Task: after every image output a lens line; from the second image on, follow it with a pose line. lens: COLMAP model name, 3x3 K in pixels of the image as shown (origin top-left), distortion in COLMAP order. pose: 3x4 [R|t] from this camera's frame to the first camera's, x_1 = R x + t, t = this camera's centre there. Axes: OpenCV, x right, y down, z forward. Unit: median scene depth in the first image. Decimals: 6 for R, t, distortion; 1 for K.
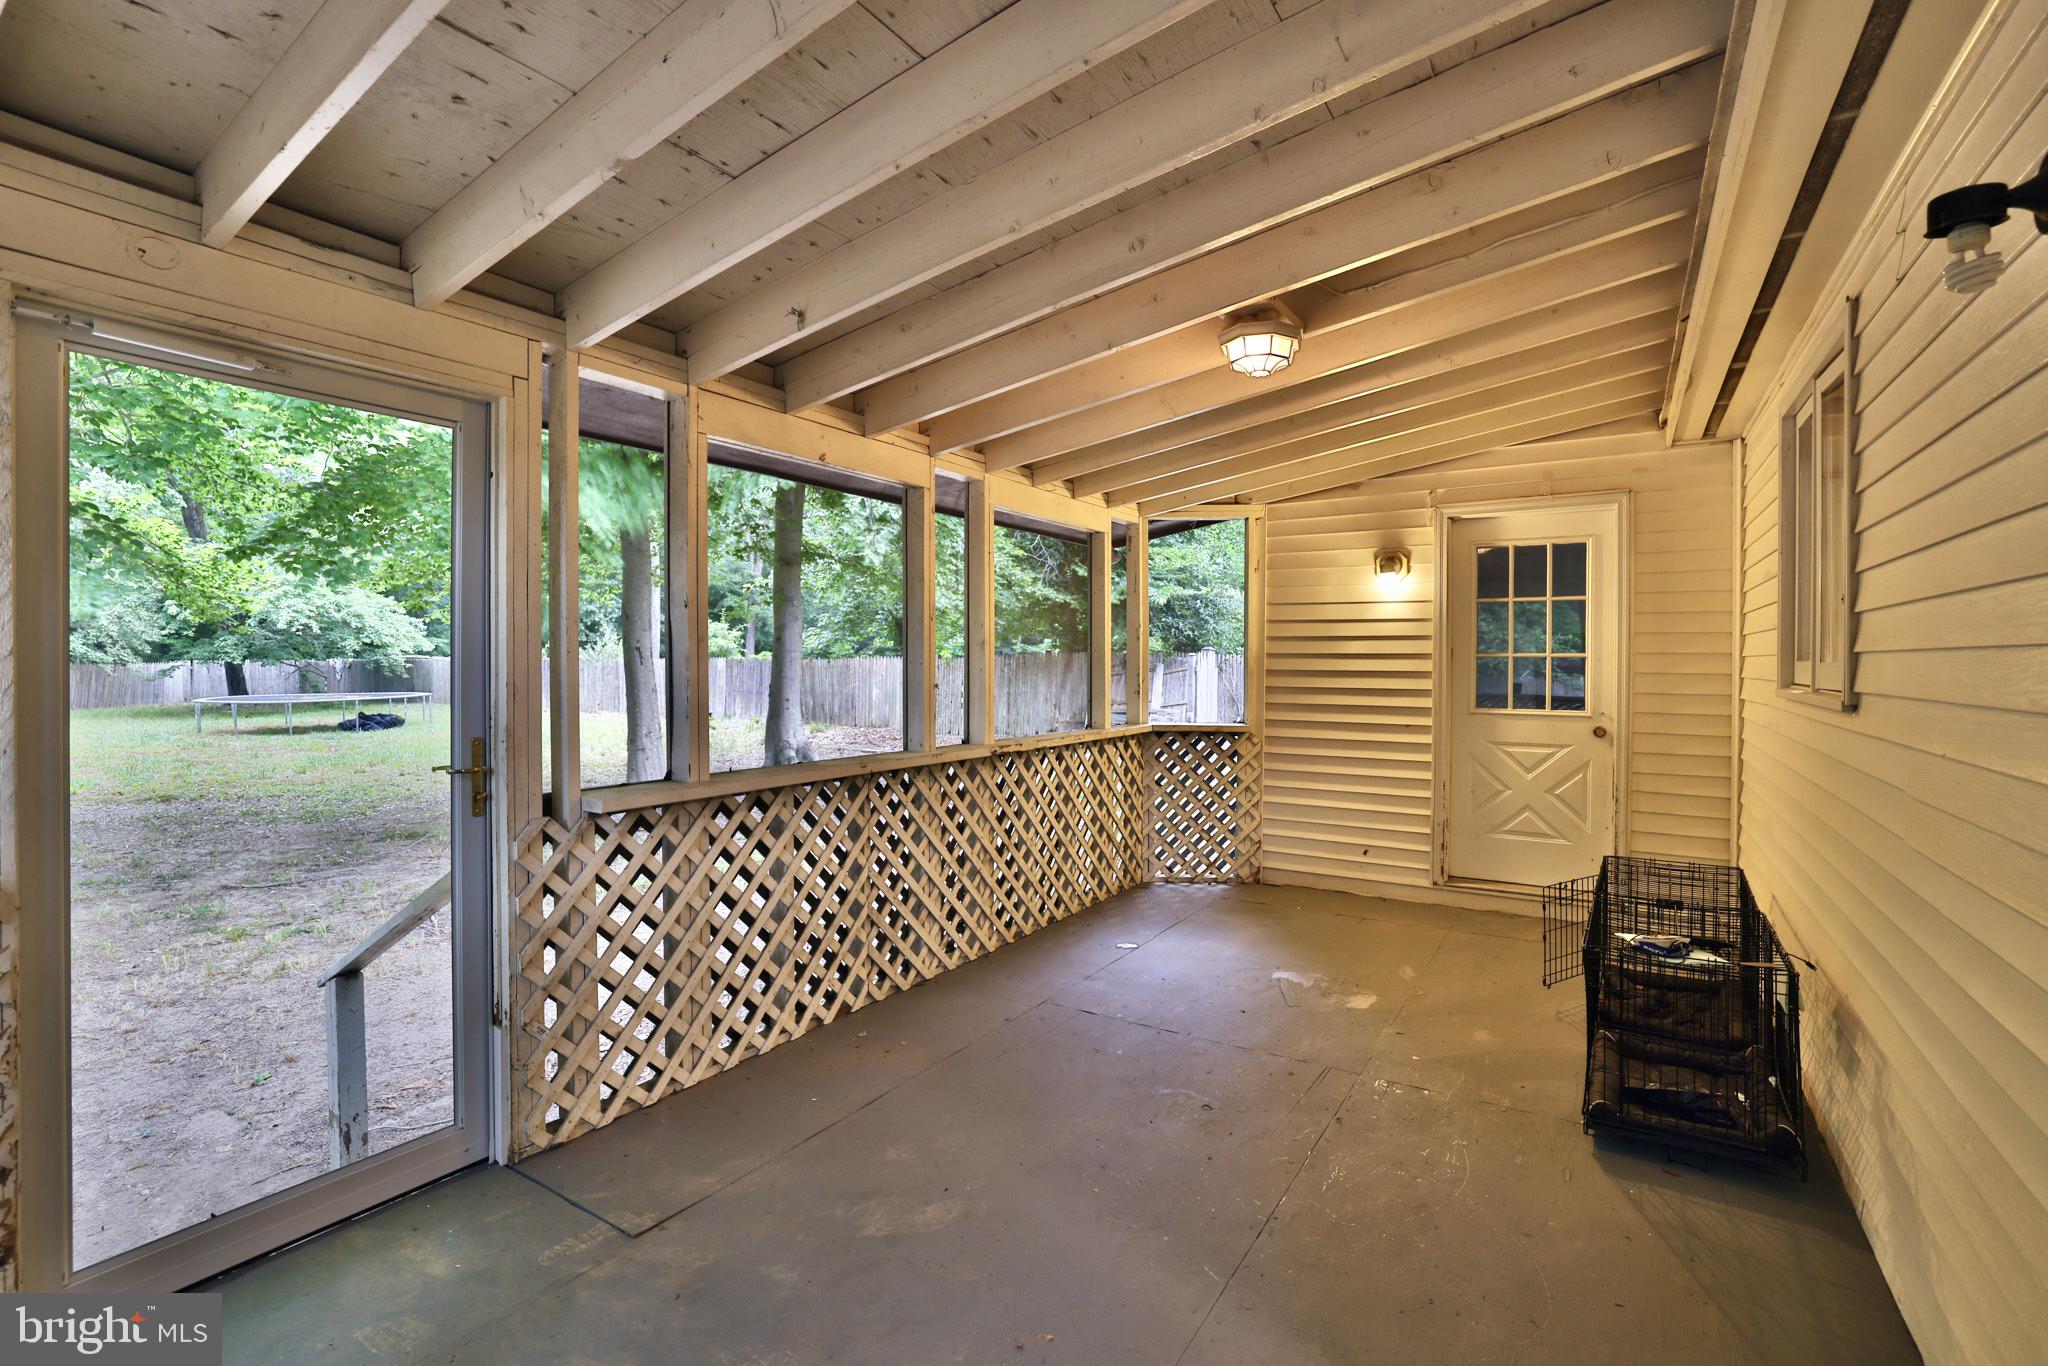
lens RADIAL K [[930.7, 0, 1020.6], [0, 930.7, 670.0], [0, 0, 1]] dist [-0.049333, 0.017653]
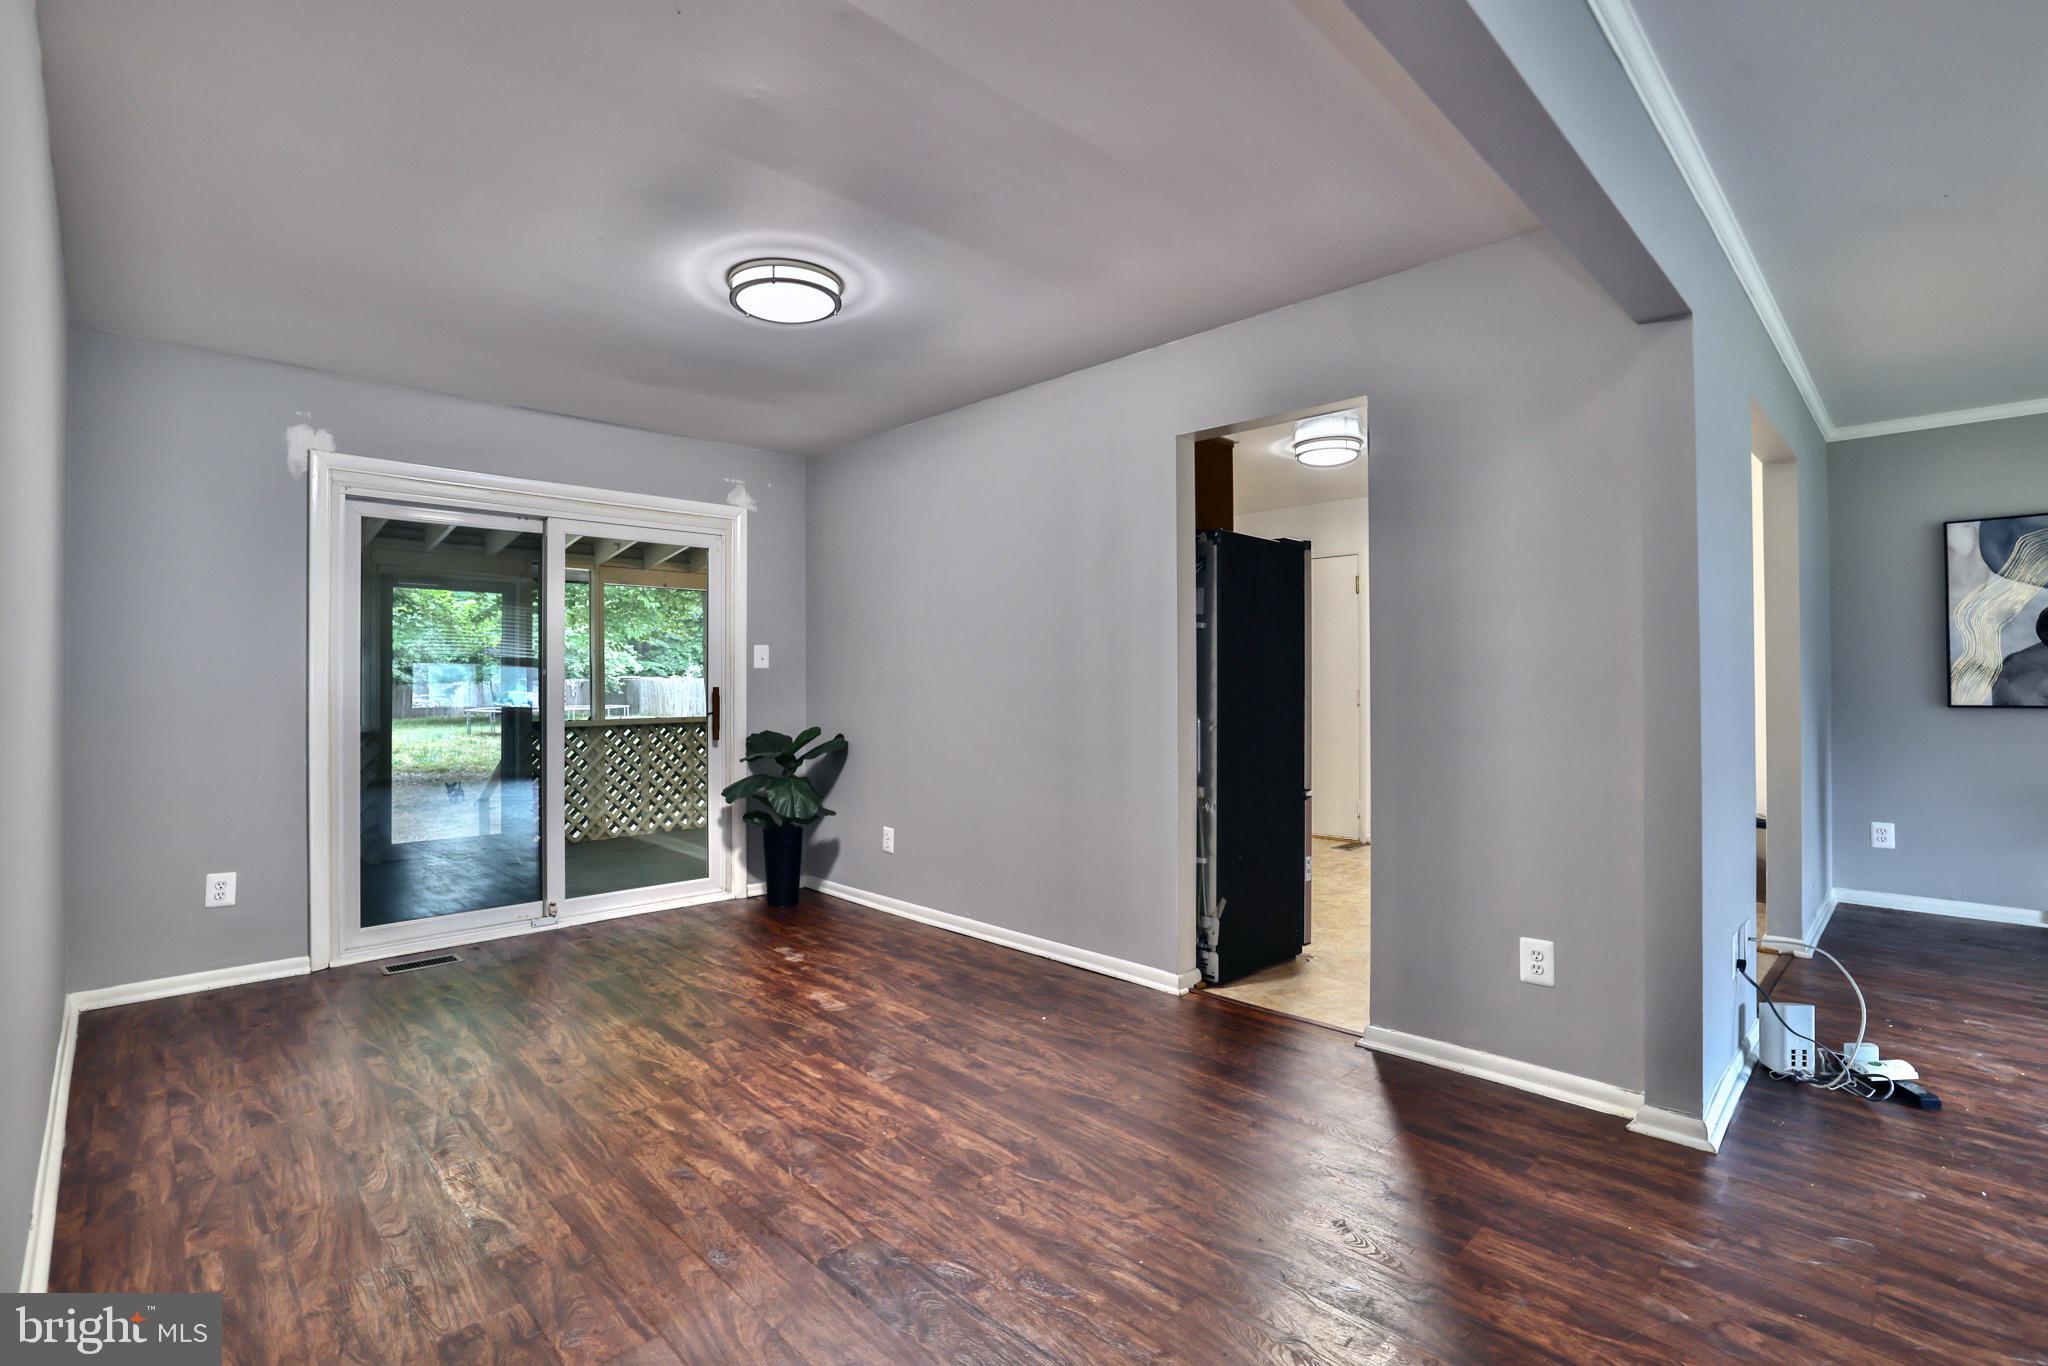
lens RADIAL K [[930.7, 0, 1020.6], [0, 930.7, 670.0], [0, 0, 1]] dist [-0.049333, 0.017653]
pose [[0.978689, -0.010643, -0.205072, 0.154239], [0.006696, 0.999779, -0.019928, 0.004929], [0.205238, 0.018130, 0.978544, -0.148181]]
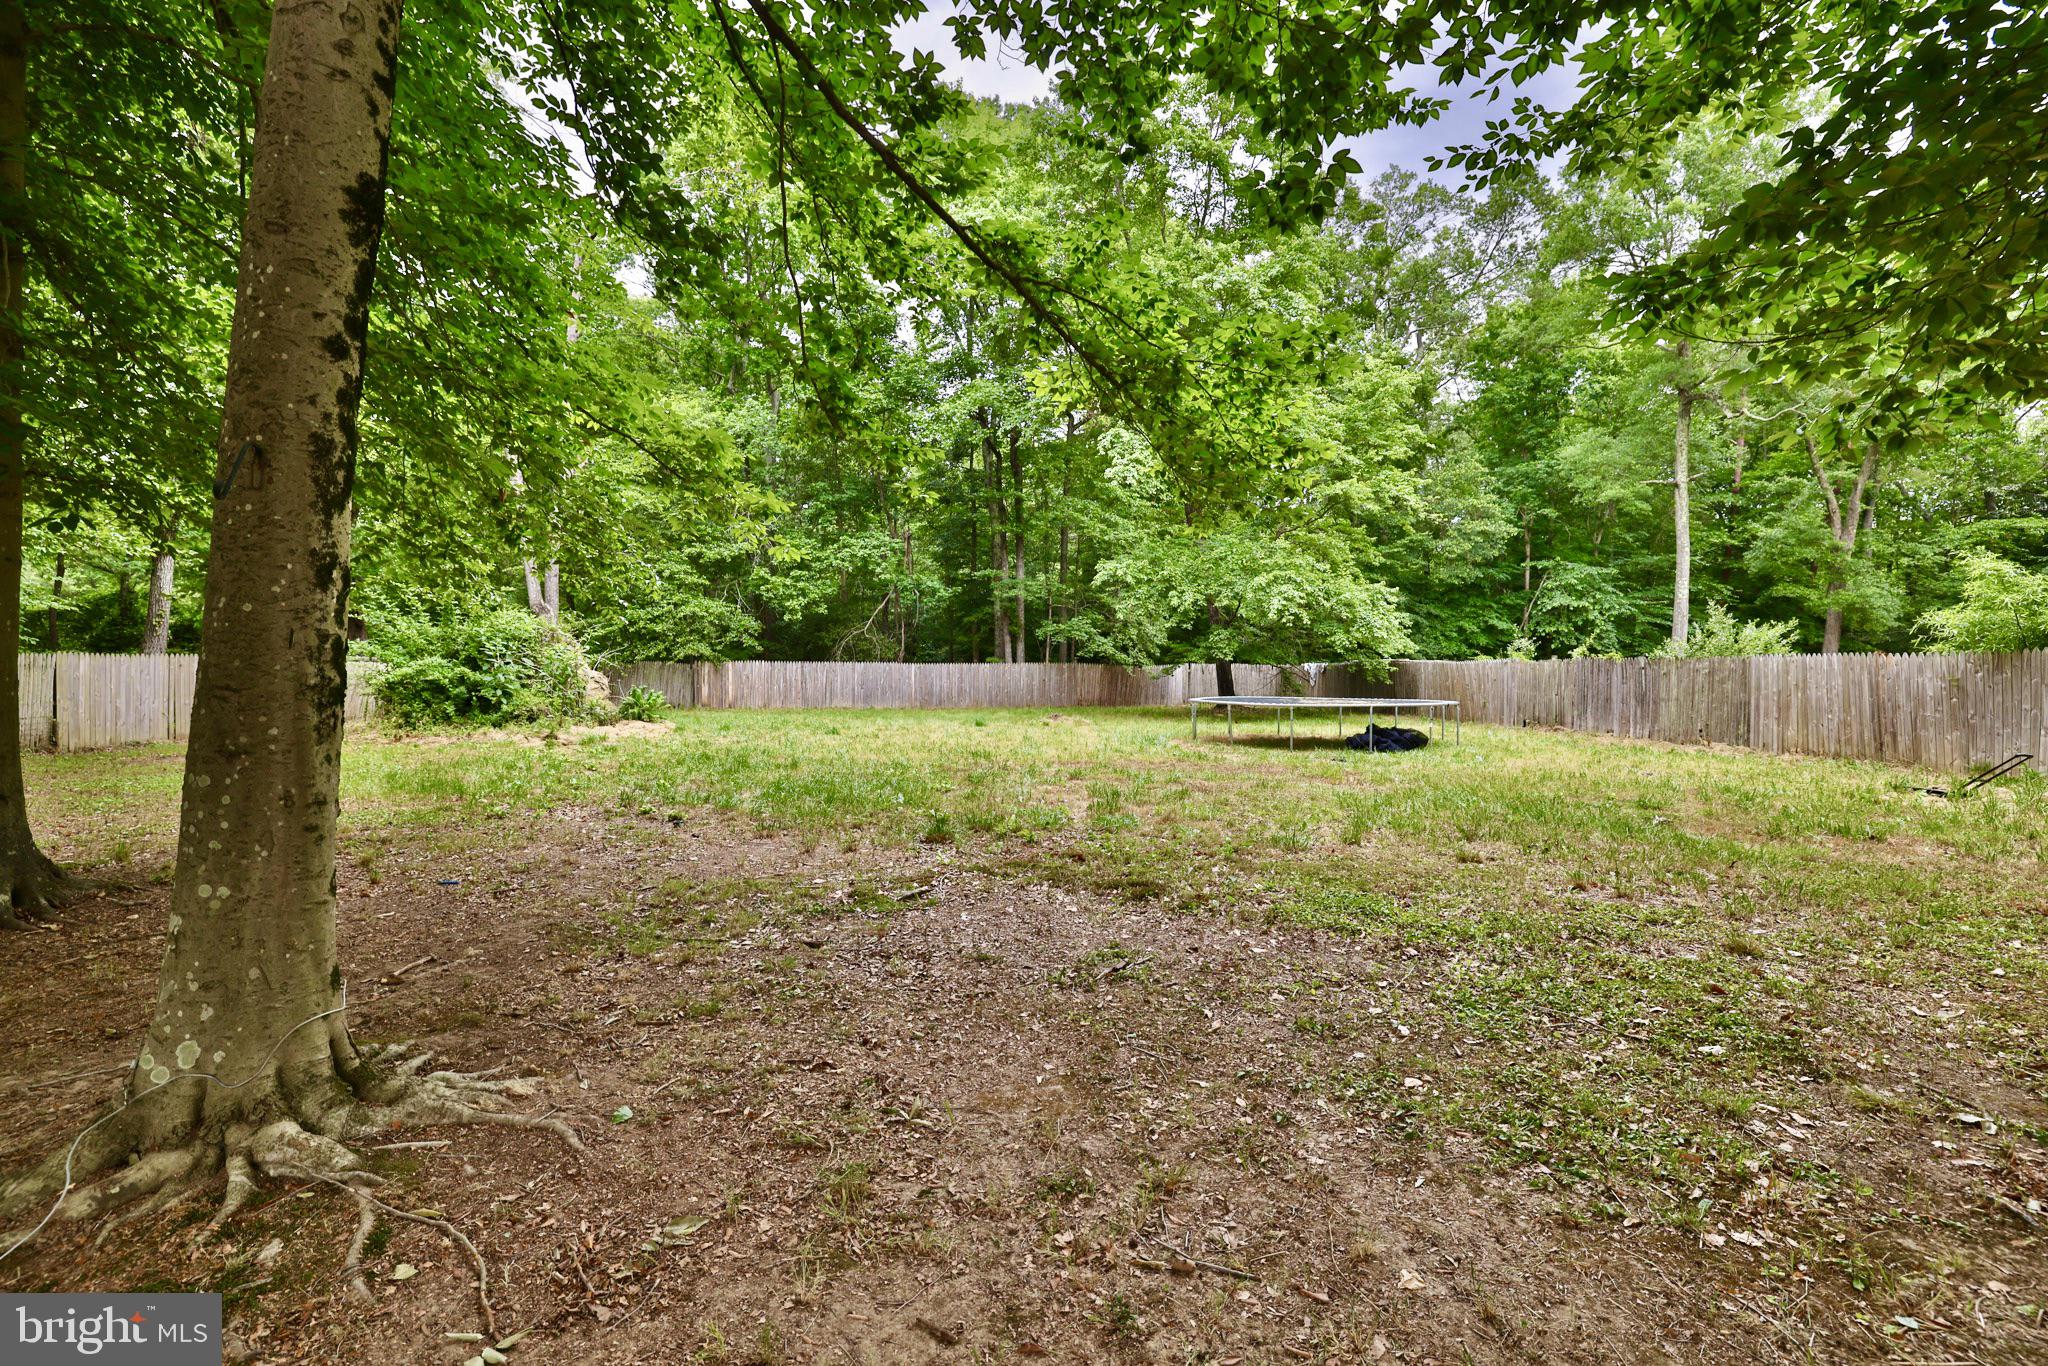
lens RADIAL K [[930.7, 0, 1020.6], [0, 930.7, 670.0], [0, 0, 1]] dist [-0.049333, 0.017653]
pose [[0.604687, 0.008822, -0.796414, -0.276365], [-0.024532, 0.999671, -0.007553, 0.014204], [0.796085, 0.024104, 0.604704, 0.300872]]
